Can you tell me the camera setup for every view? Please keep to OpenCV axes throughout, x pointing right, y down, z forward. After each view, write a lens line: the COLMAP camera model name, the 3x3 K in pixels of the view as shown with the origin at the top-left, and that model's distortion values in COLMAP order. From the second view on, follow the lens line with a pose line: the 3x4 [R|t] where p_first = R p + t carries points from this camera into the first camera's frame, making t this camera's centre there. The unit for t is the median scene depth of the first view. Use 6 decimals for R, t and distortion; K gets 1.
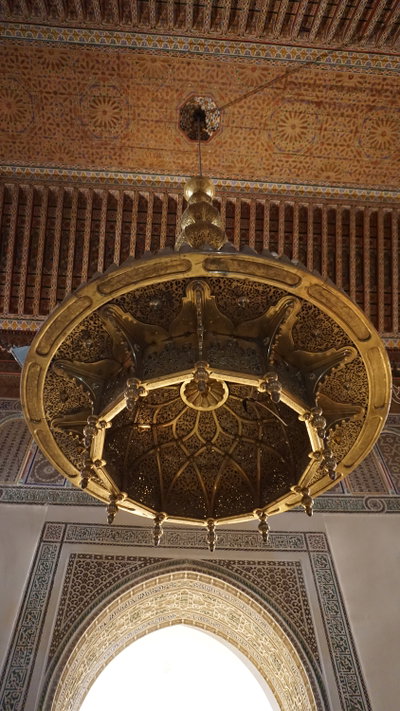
lens RADIAL K [[470.9, 0, 185.9], [0, 470.9, 343.7], [0, 0, 1]] dist [-0.018989, 0.016980]
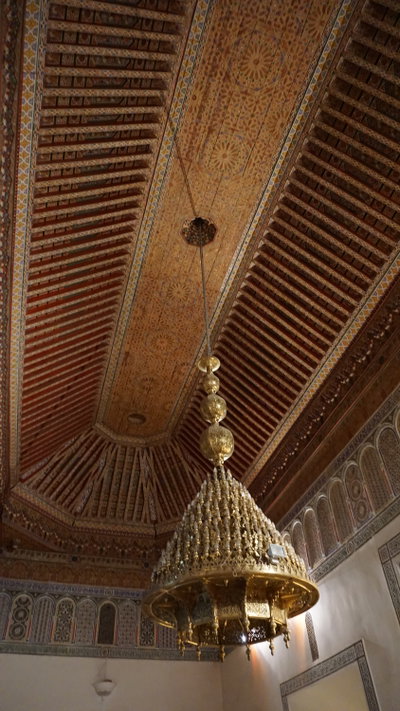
lens RADIAL K [[470.9, 0, 201.3], [0, 470.9, 353.3], [0, 0, 1]] dist [-0.018989, 0.016980]
pose [[0.226242, -0.709619, -0.667274, 0.599504], [0.804947, 0.521962, -0.282165, 0.030947], [0.548521, -0.473283, 0.689295, 0.020567]]
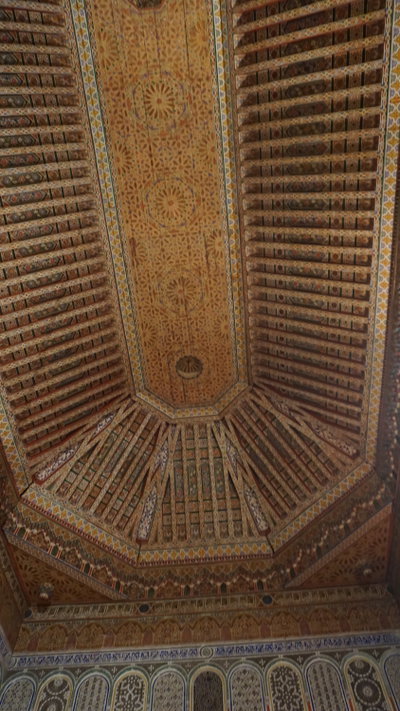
lens RADIAL K [[470.9, 0, 201.4], [0, 470.9, 344.1], [0, 0, 1]] dist [-0.018989, 0.016980]
pose [[-0.154002, -0.912747, -0.378385, -0.268103], [0.793879, 0.113691, -0.597353, 0.202652], [0.588252, -0.392386, 0.707102, 0.167235]]
